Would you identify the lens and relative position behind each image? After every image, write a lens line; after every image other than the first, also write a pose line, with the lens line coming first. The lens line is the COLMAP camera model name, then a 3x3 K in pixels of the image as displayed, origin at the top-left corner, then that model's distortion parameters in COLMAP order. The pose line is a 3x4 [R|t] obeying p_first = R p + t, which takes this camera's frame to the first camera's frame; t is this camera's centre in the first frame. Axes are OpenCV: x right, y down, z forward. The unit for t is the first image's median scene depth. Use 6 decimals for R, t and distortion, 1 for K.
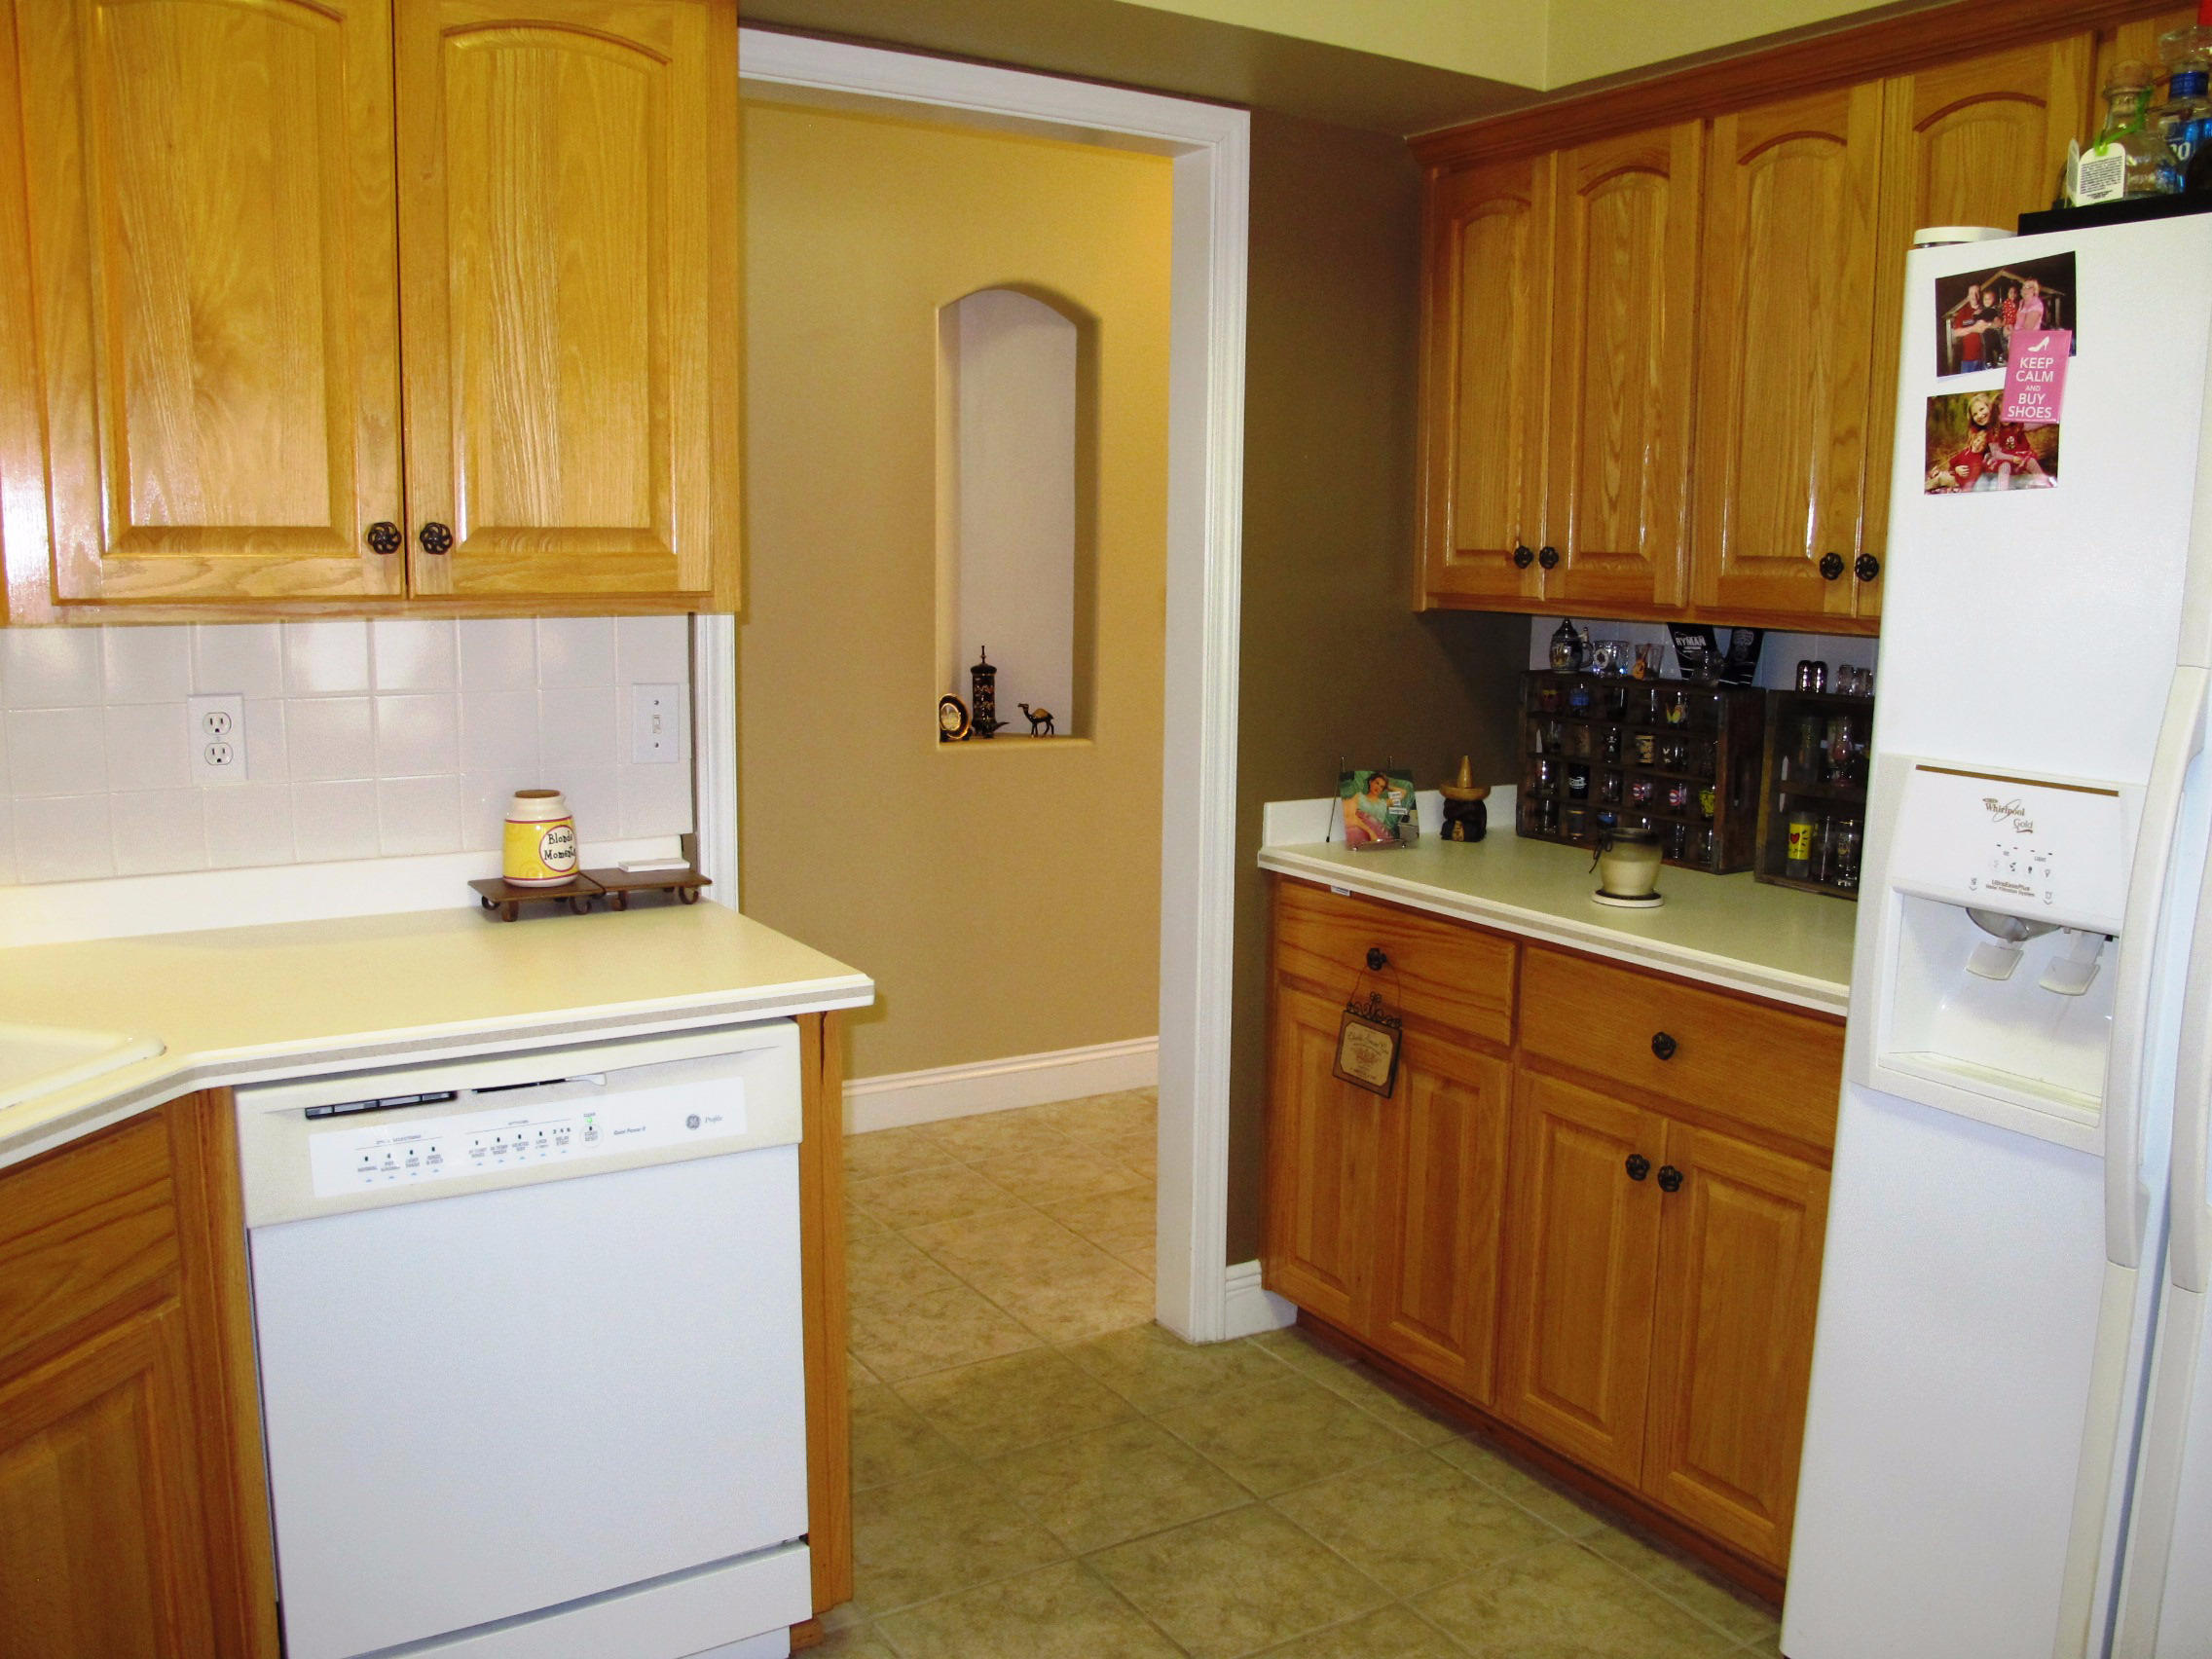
lens RADIAL K [[1862.9, 0, 1122.7], [0, 1862.9, 835.3], [0, 0, 1]] dist [-0.142219, 0.100682]
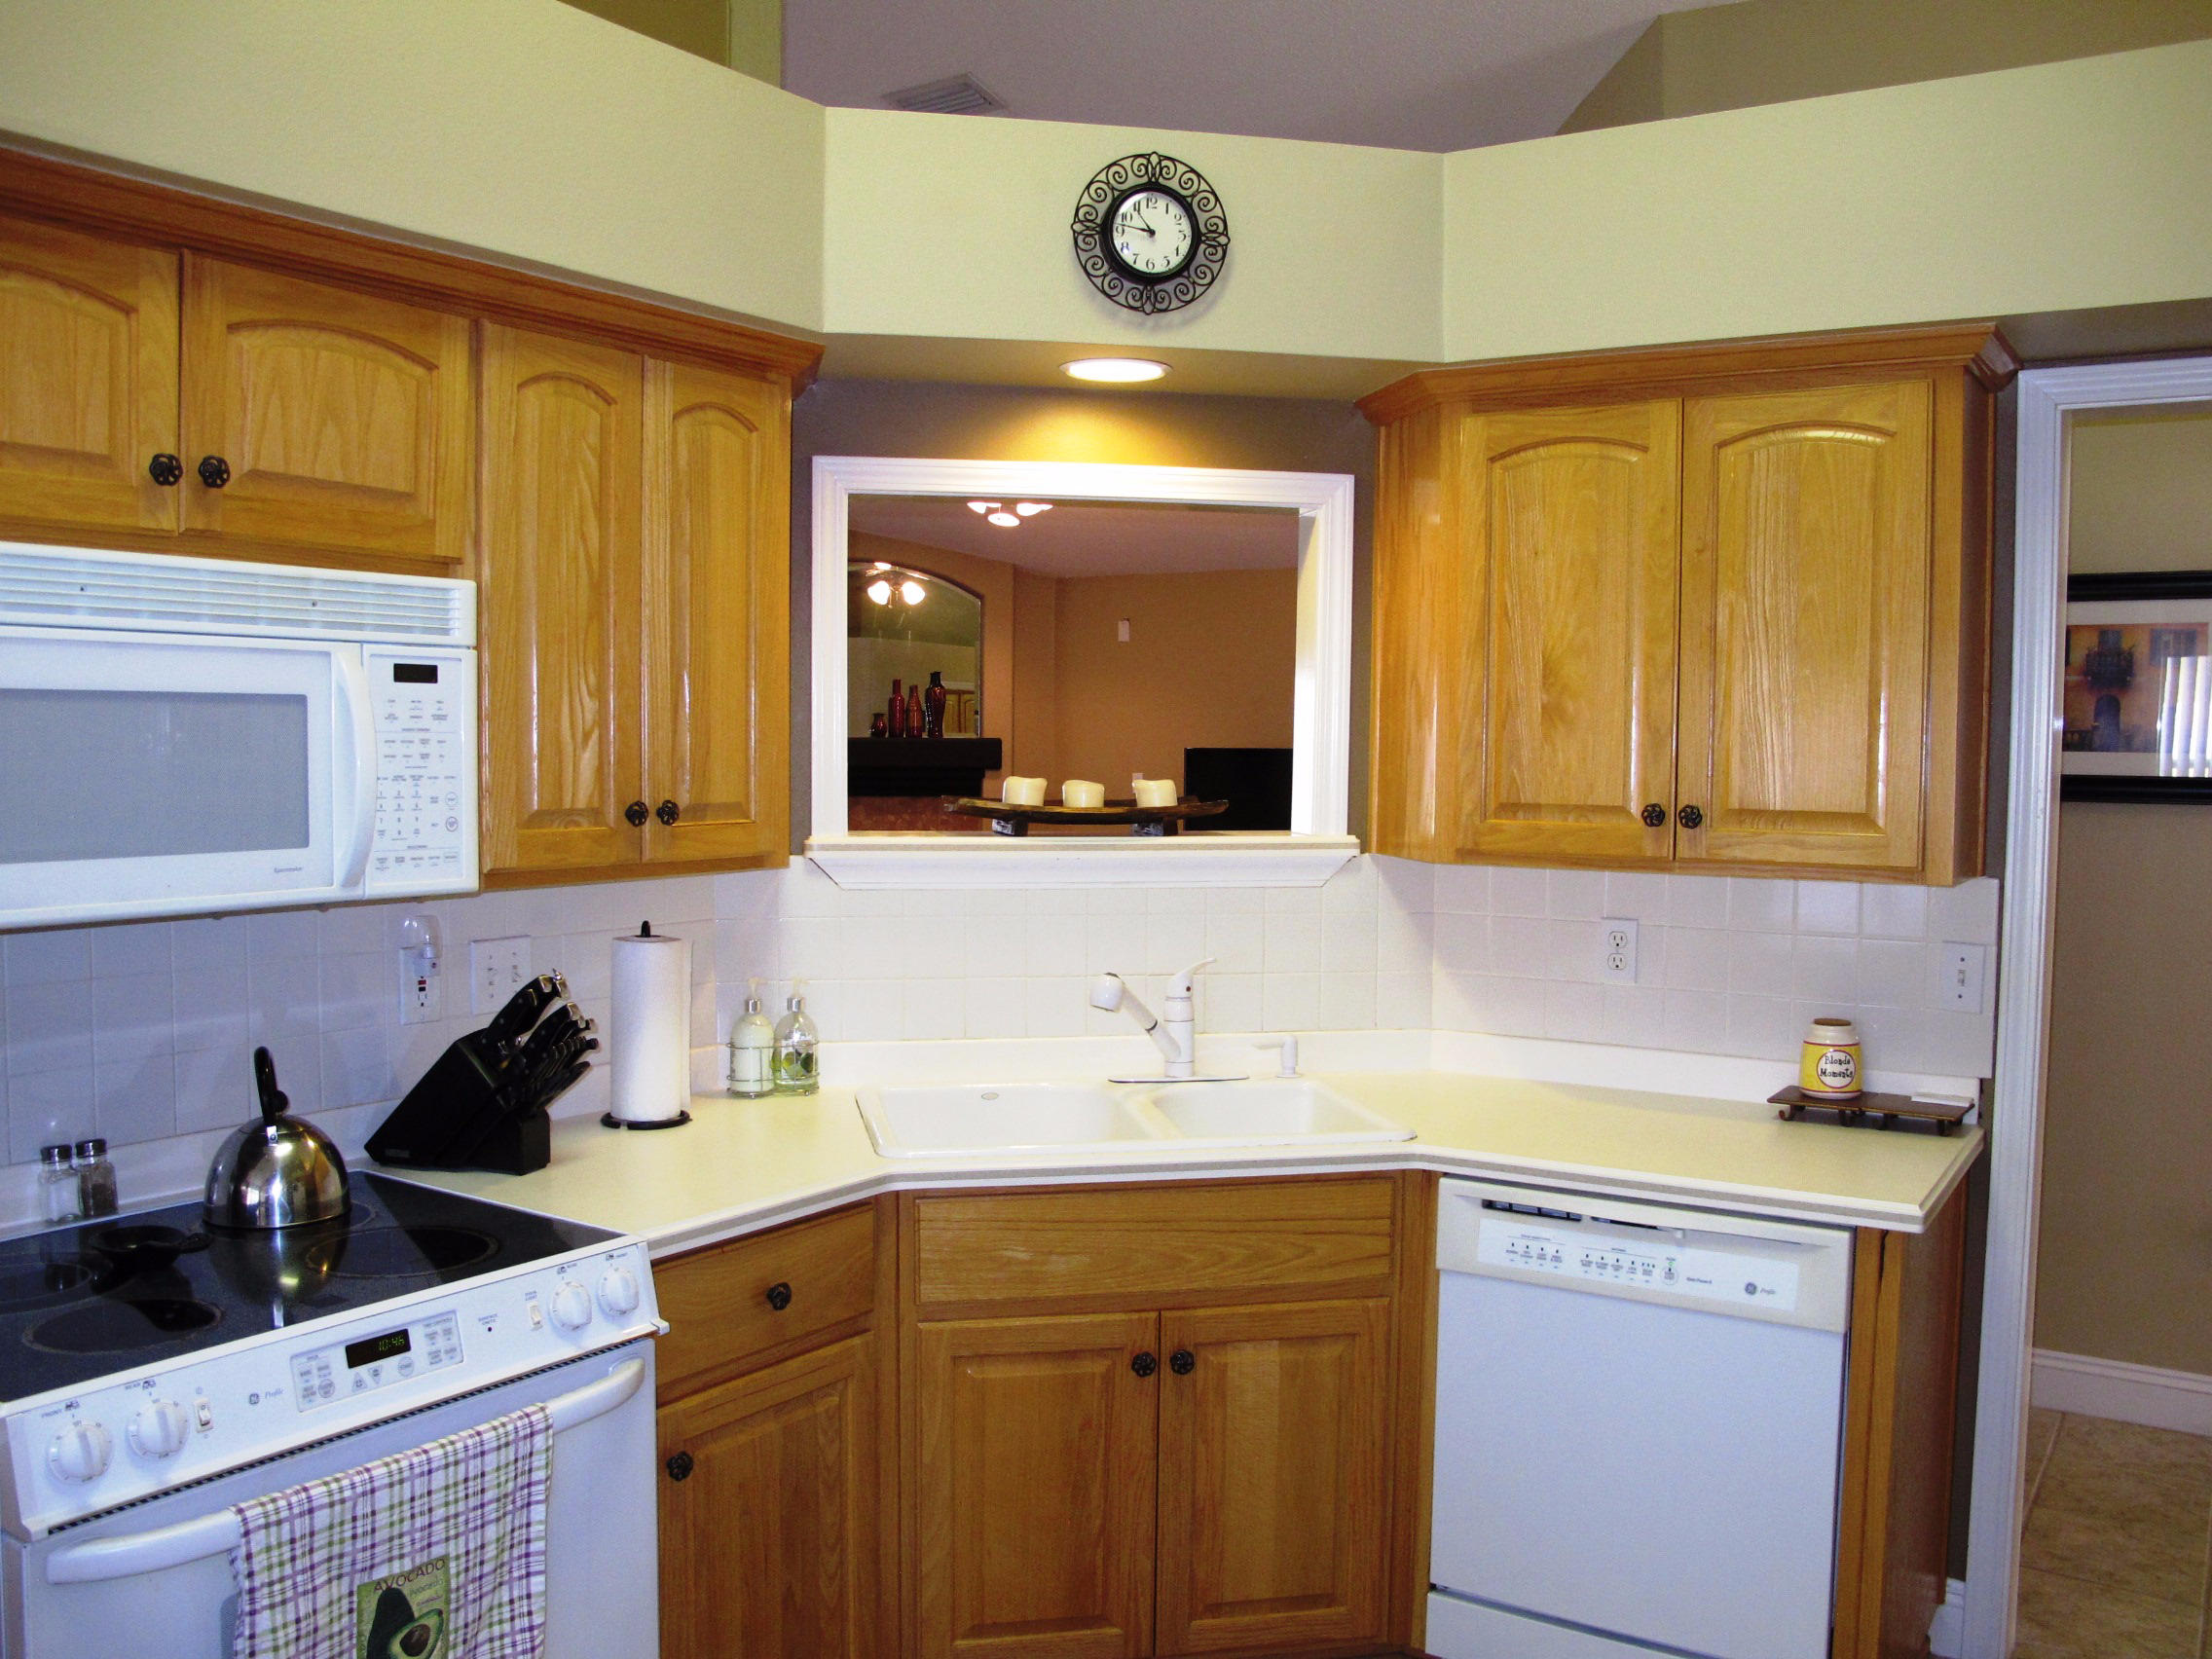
lens RADIAL K [[1862.9, 0, 1122.7], [0, 1862.9, 835.3], [0, 0, 1]] dist [-0.142219, 0.100682]
pose [[0.422423, 0.036001, -0.905684, 0.524799], [-0.144705, 0.989074, -0.028177, -0.039228], [0.894774, 0.142959, 0.423017, 0.041687]]
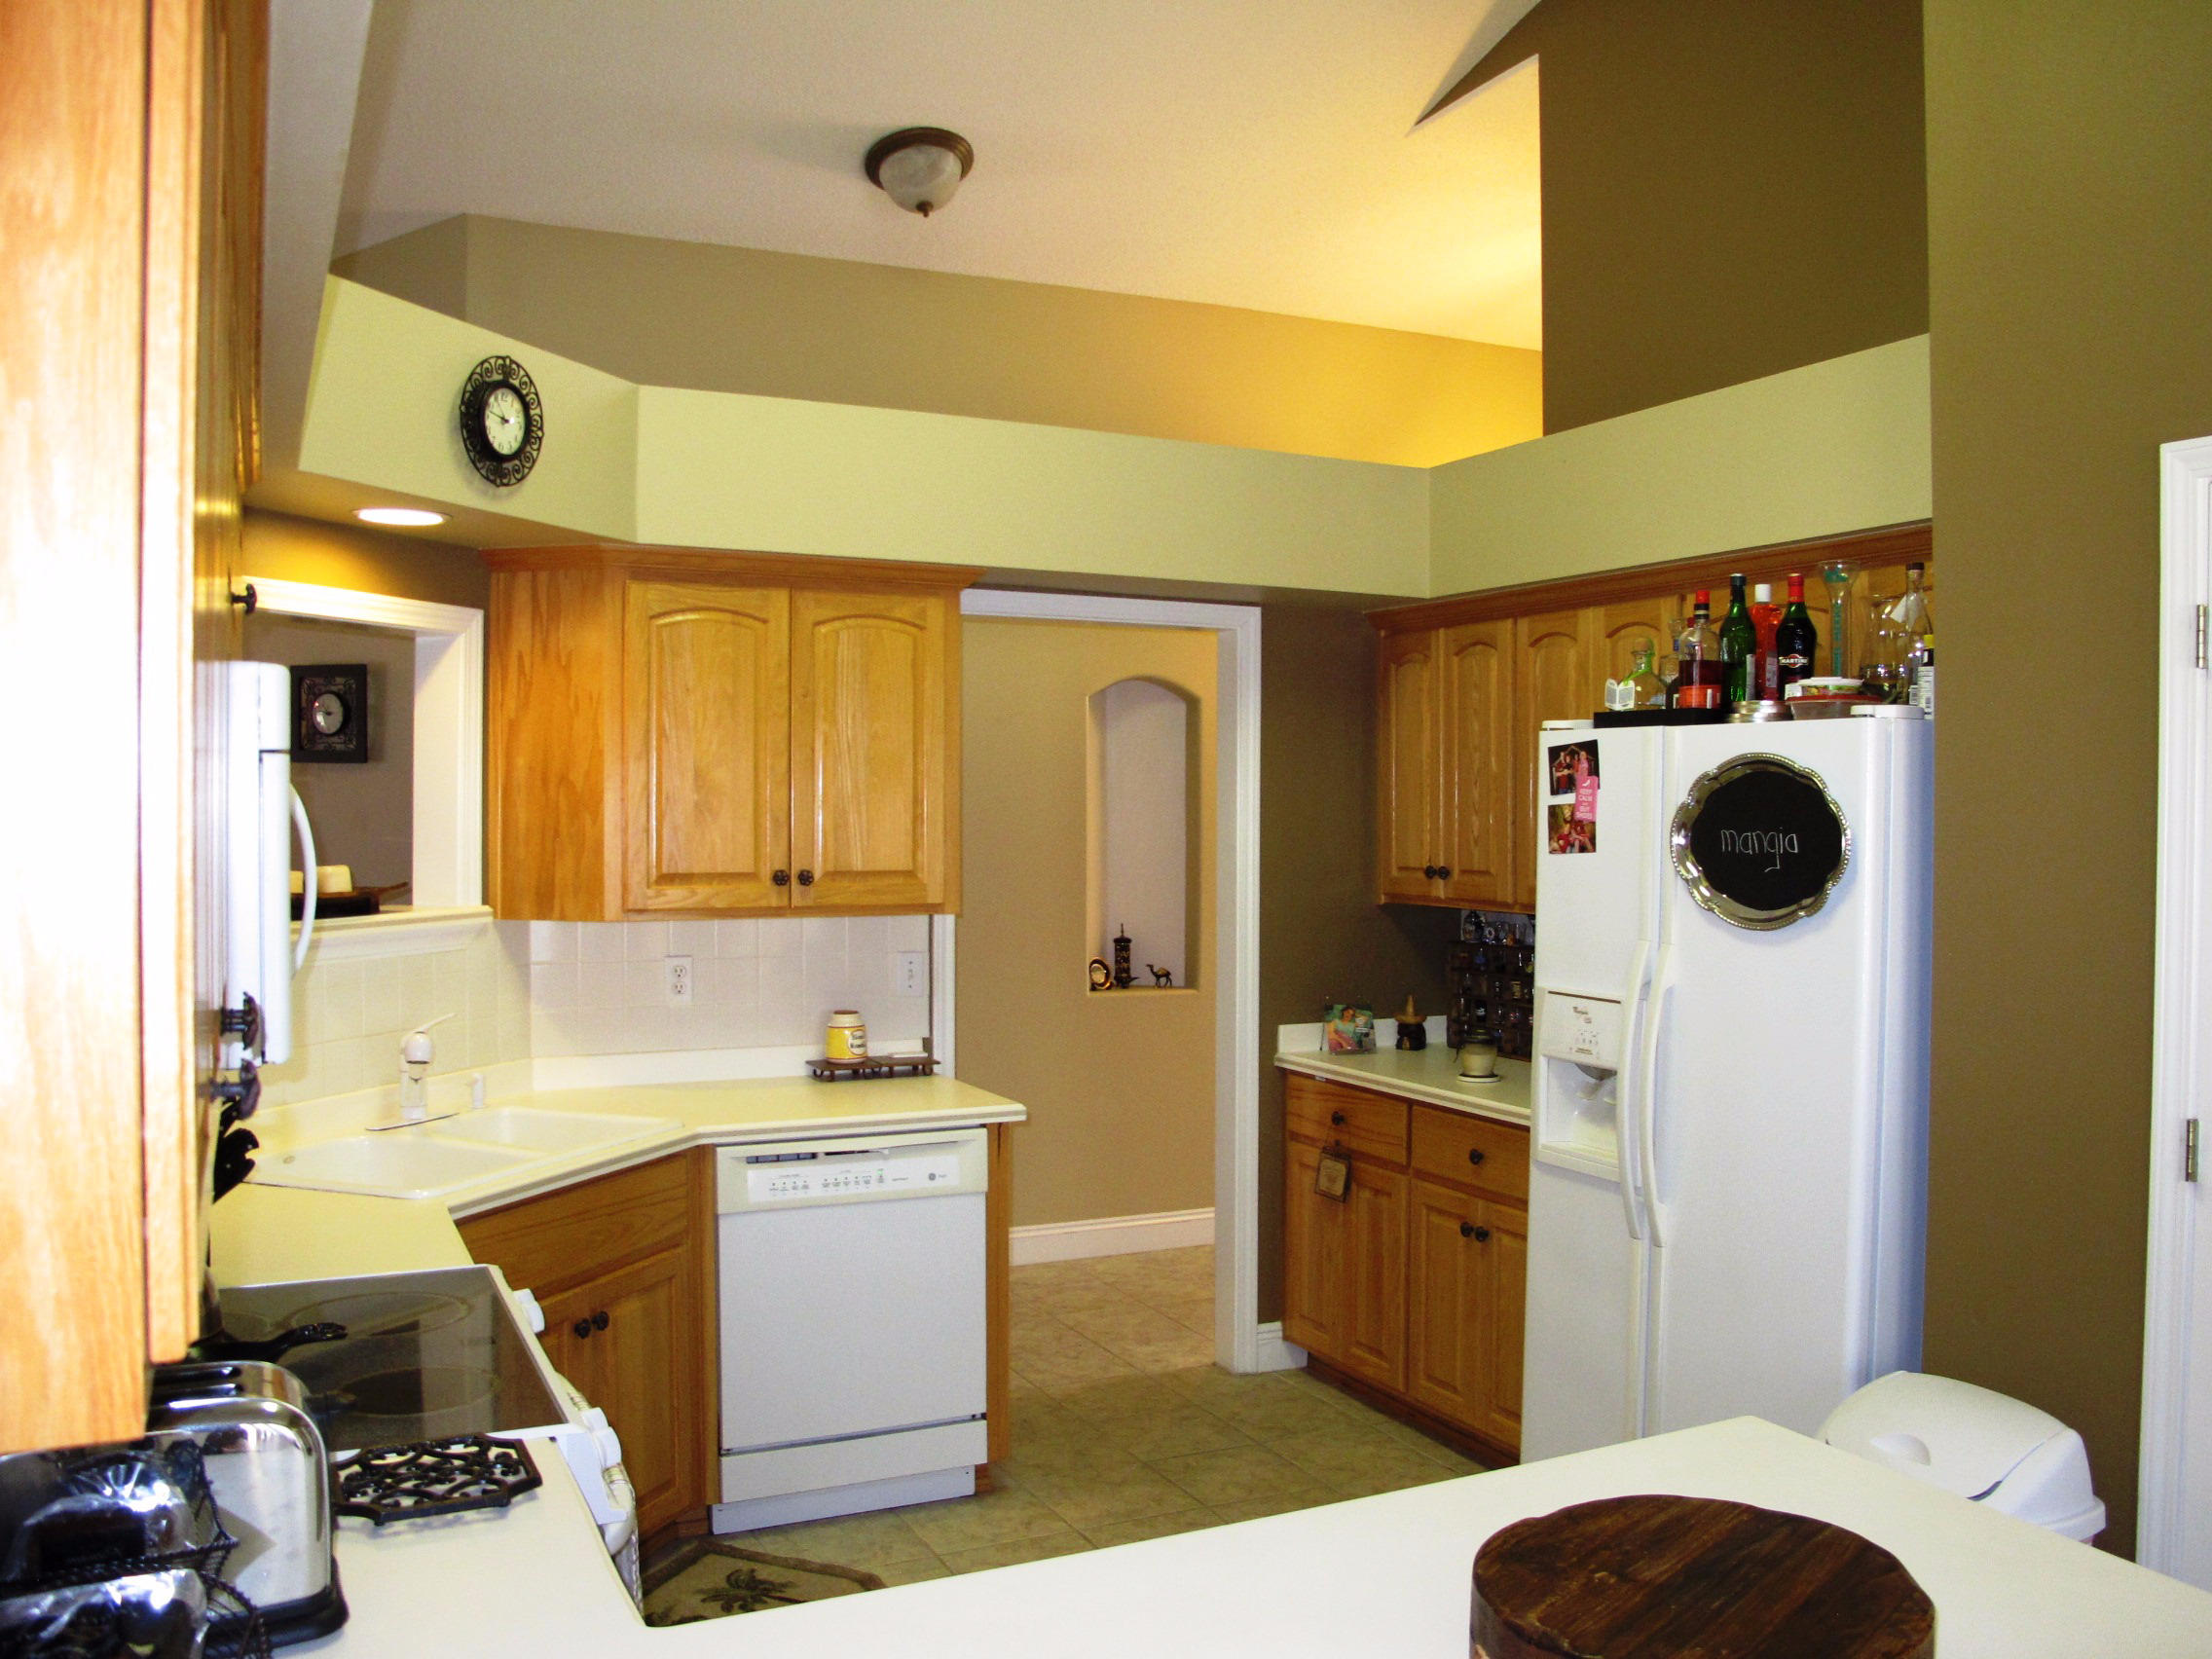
lens RADIAL K [[1862.9, 0, 1122.7], [0, 1862.9, 835.3], [0, 0, 1]] dist [-0.142219, 0.100682]
pose [[0.994283, -0.009321, -0.106366, 0.135608], [-0.005689, 0.990142, -0.139950, 0.053672], [0.106622, 0.139755, 0.984429, -0.724190]]
